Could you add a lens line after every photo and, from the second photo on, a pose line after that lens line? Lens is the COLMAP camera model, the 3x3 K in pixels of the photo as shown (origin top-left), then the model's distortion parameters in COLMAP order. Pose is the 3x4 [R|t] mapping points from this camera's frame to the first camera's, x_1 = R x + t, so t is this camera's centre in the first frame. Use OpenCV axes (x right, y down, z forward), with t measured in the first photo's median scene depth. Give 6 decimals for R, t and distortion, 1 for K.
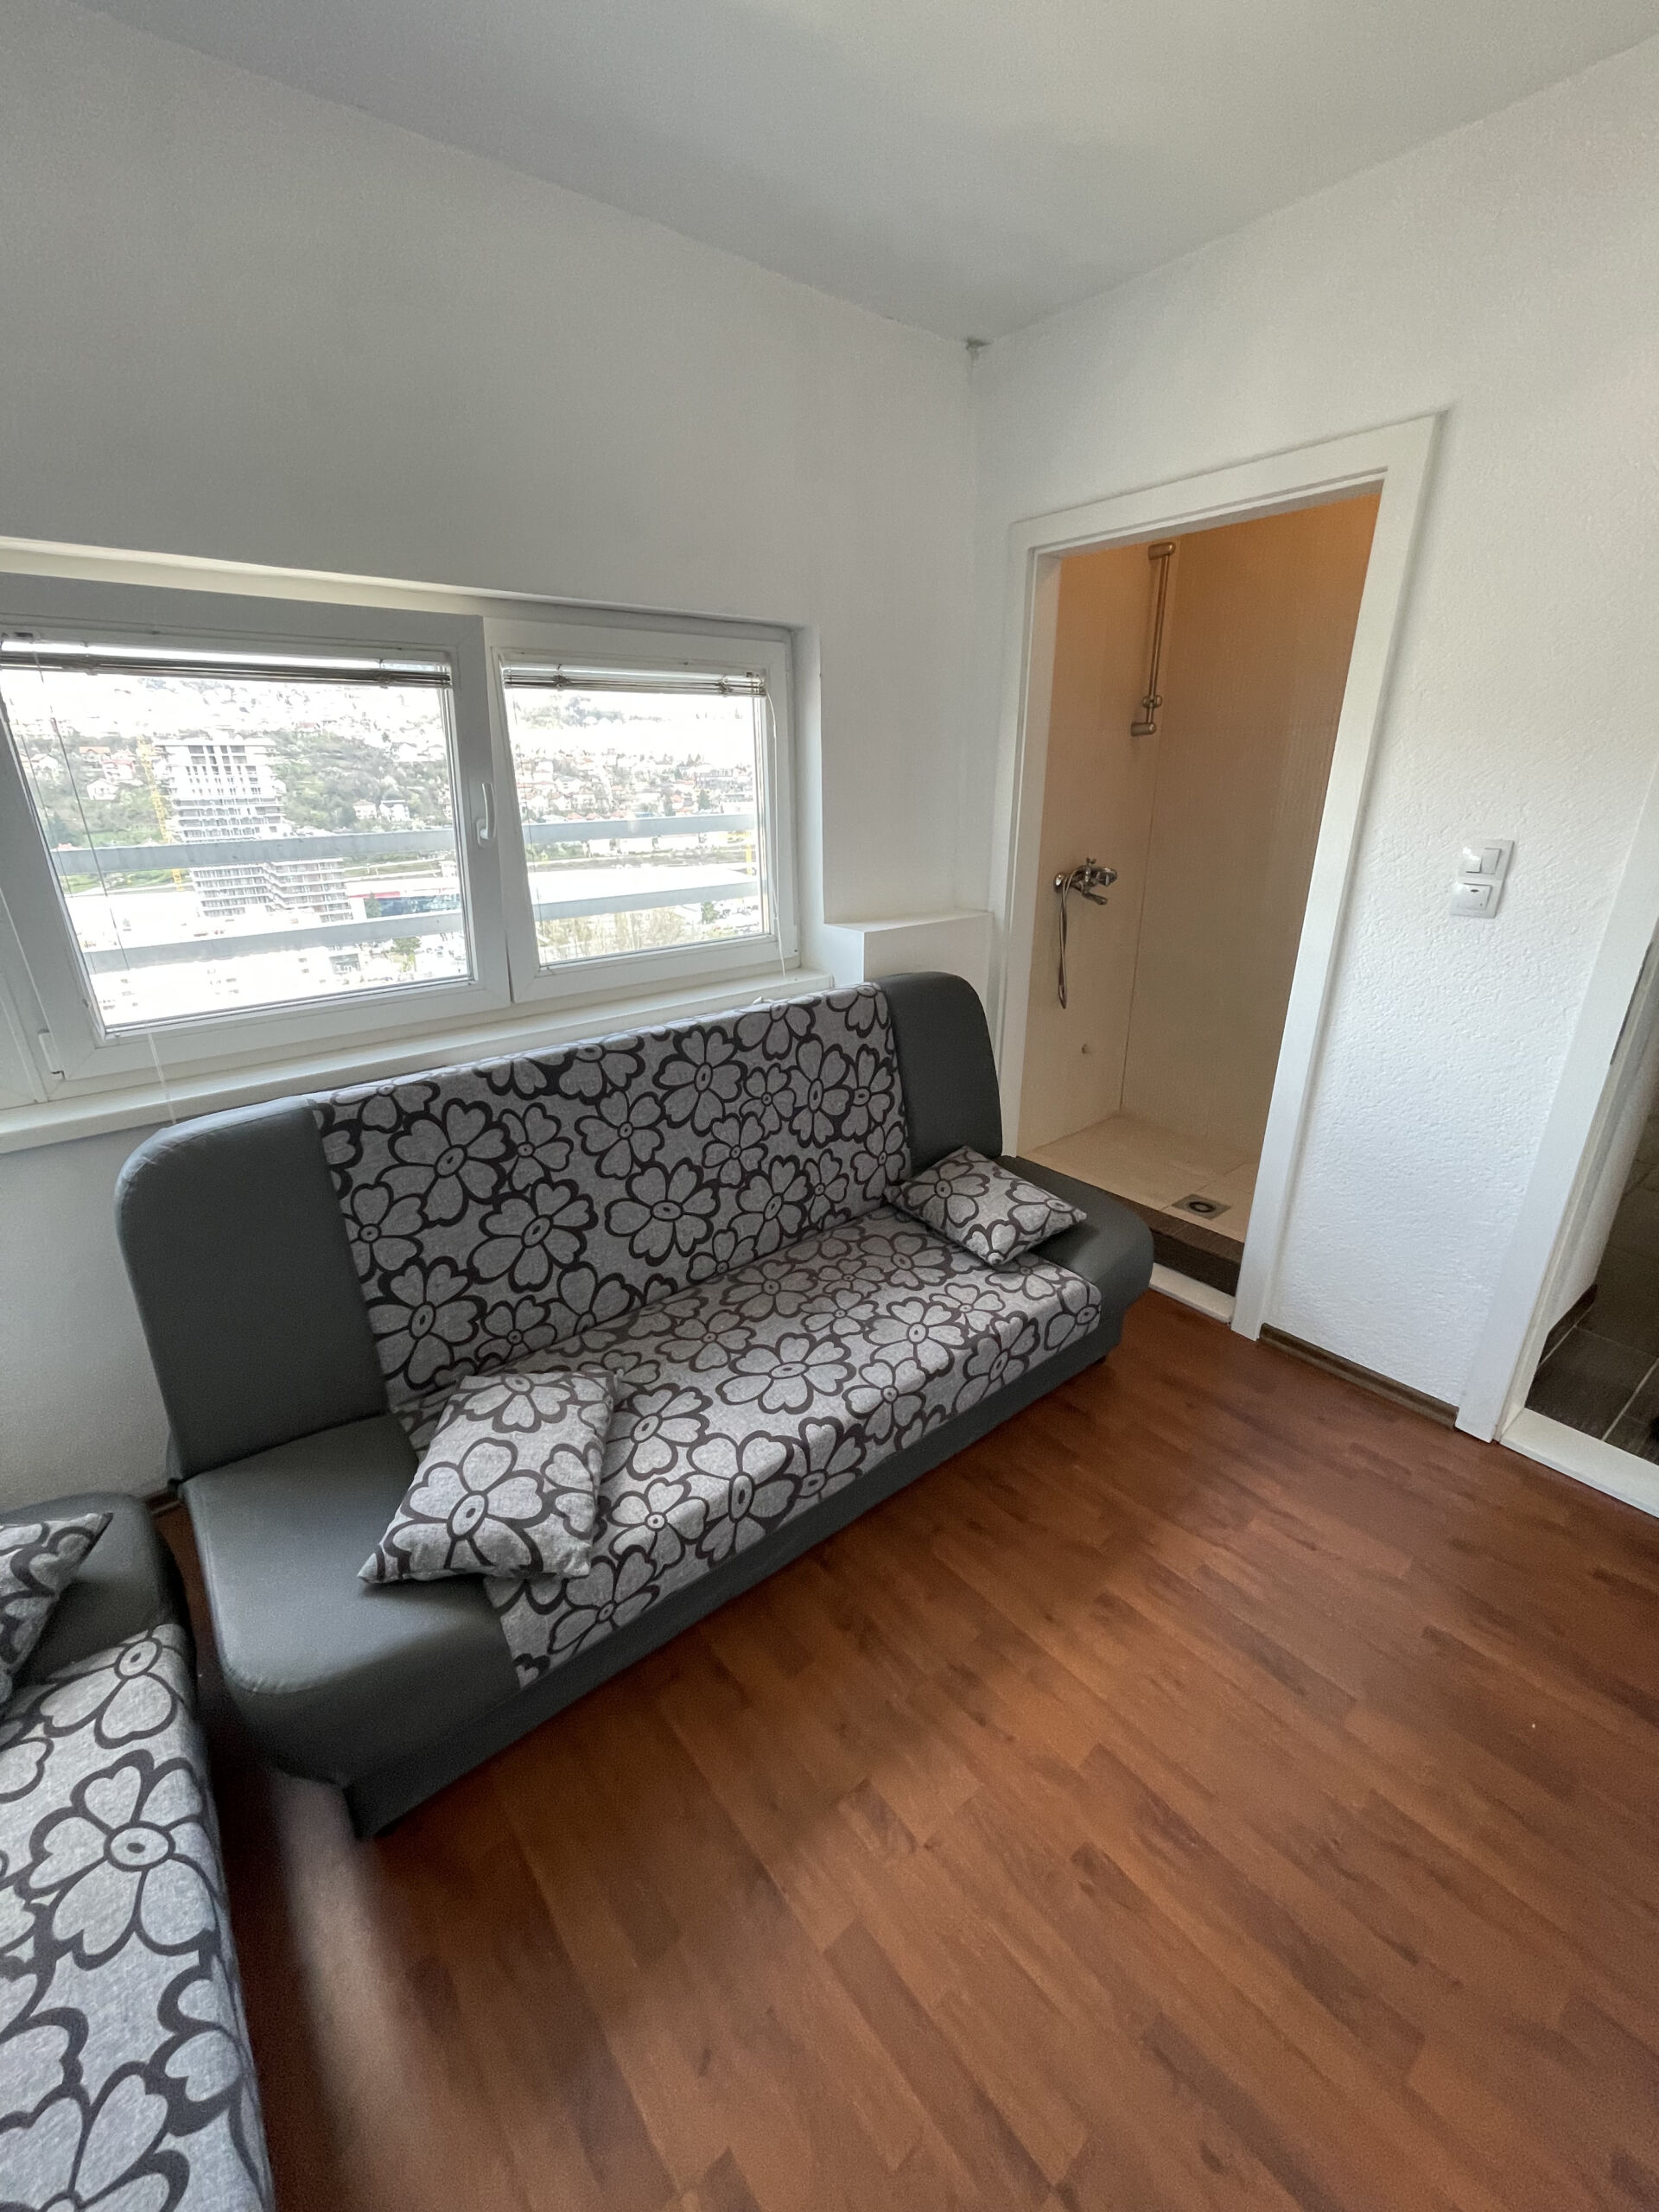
lens RADIAL K [[890.1, 0, 831.2], [0, 890.1, 1102.9], [0, 0, 1]] dist [-0.015777, 0.012227]
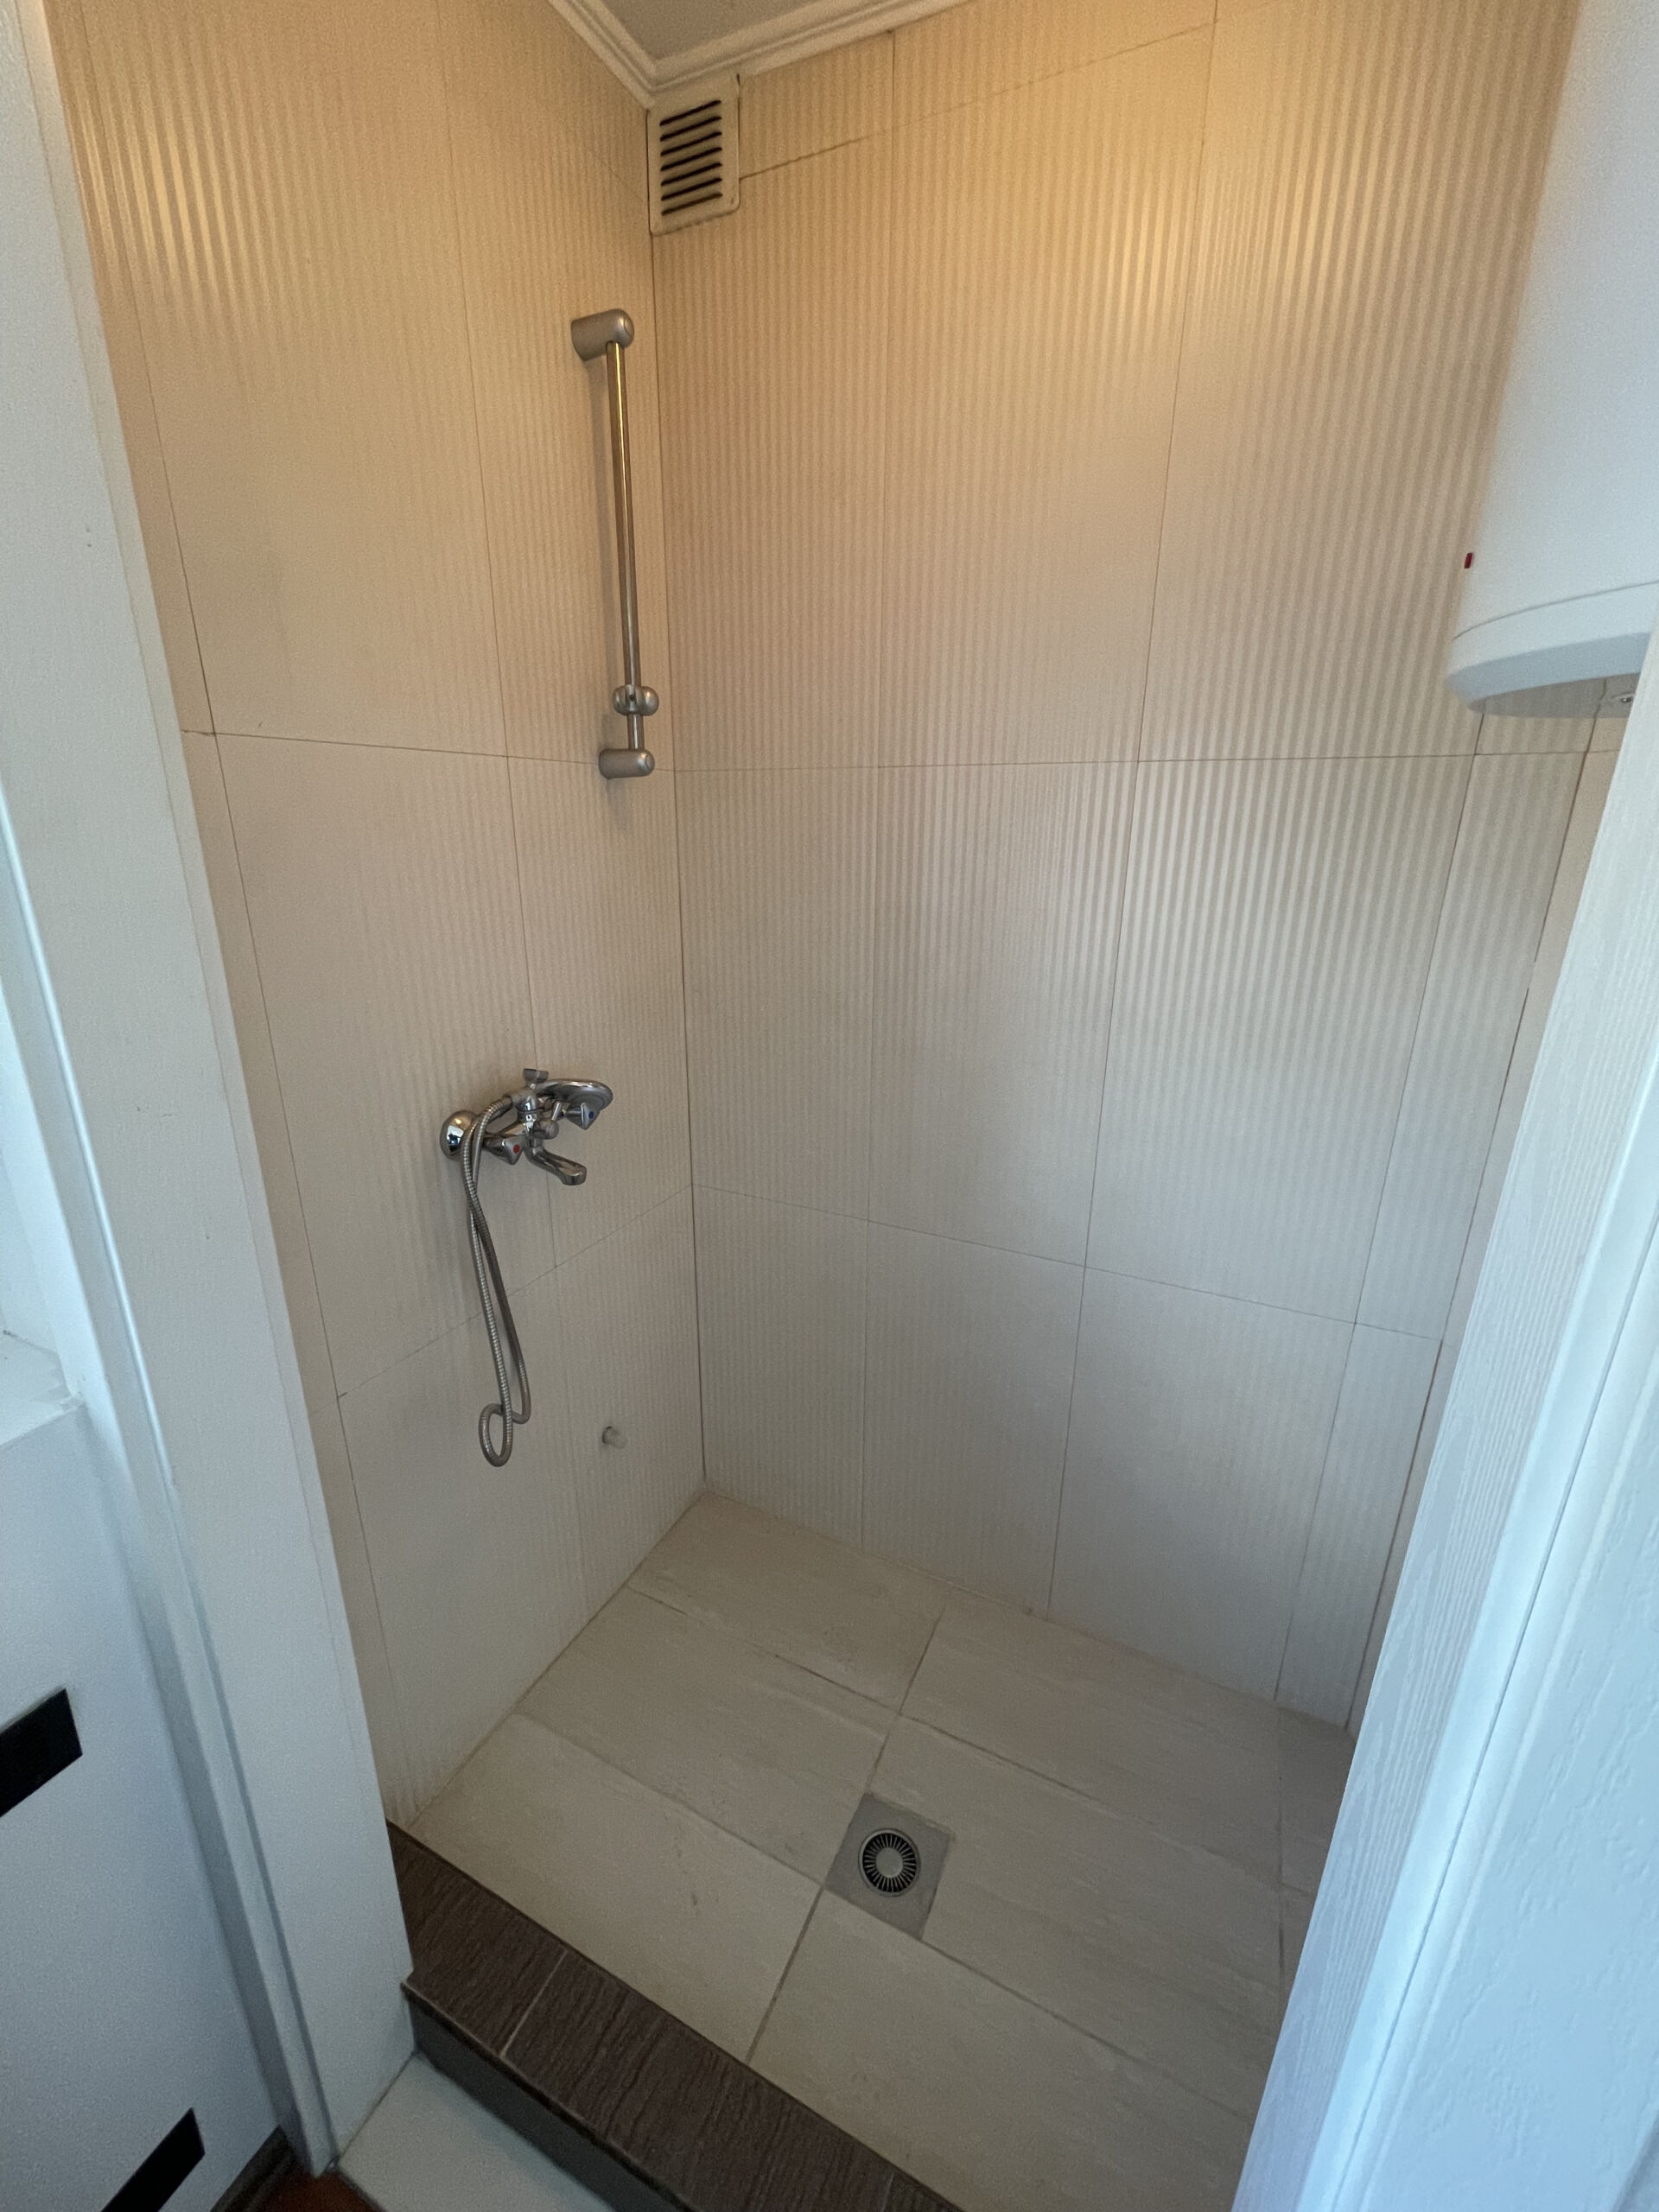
lens RADIAL K [[890.1, 0, 831.2], [0, 890.1, 1102.9], [0, 0, 1]] dist [-0.015777, 0.012227]
pose [[0.911454, -0.102536, 0.398418, 0.251708], [0.129422, 0.990737, -0.041103, -0.223454], [-0.390513, 0.089027, 0.916282, 0.571815]]
